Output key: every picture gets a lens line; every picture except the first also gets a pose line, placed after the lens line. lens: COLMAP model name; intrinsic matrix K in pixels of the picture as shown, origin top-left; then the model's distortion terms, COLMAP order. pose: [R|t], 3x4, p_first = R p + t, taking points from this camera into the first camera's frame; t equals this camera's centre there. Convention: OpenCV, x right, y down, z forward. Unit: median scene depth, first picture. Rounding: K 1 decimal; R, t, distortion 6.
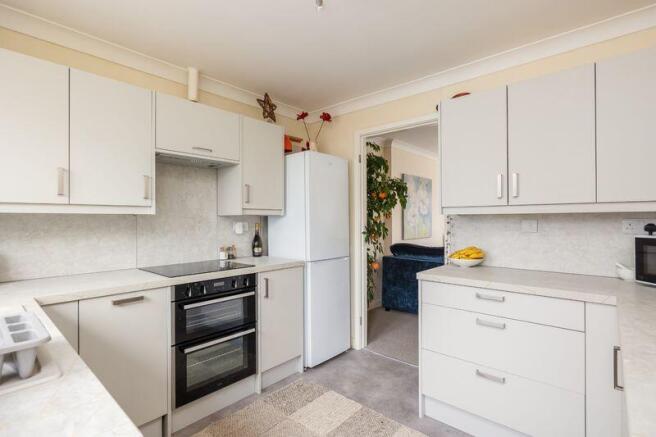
lens RADIAL K [[320.9, 0, 328.0], [0, 320.9, 218.5], [0, 0, 1]] dist [0.000521, 0.000274]
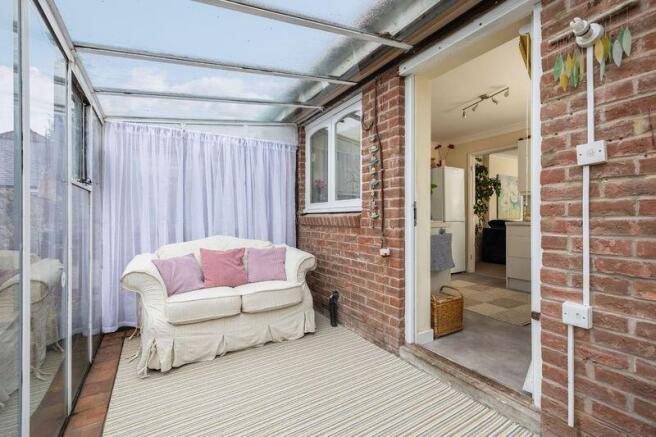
lens RADIAL K [[275.0, 0, 328.0], [0, 275.0, 218.5], [0, 0, 1]] dist [-0.000594, 0.000050]
pose [[0.950303, 0.001844, -0.311322, -0.149377], [-0.000060, 0.999984, 0.005738, 0.072832], [0.311327, -0.005434, 0.950287, -0.585980]]
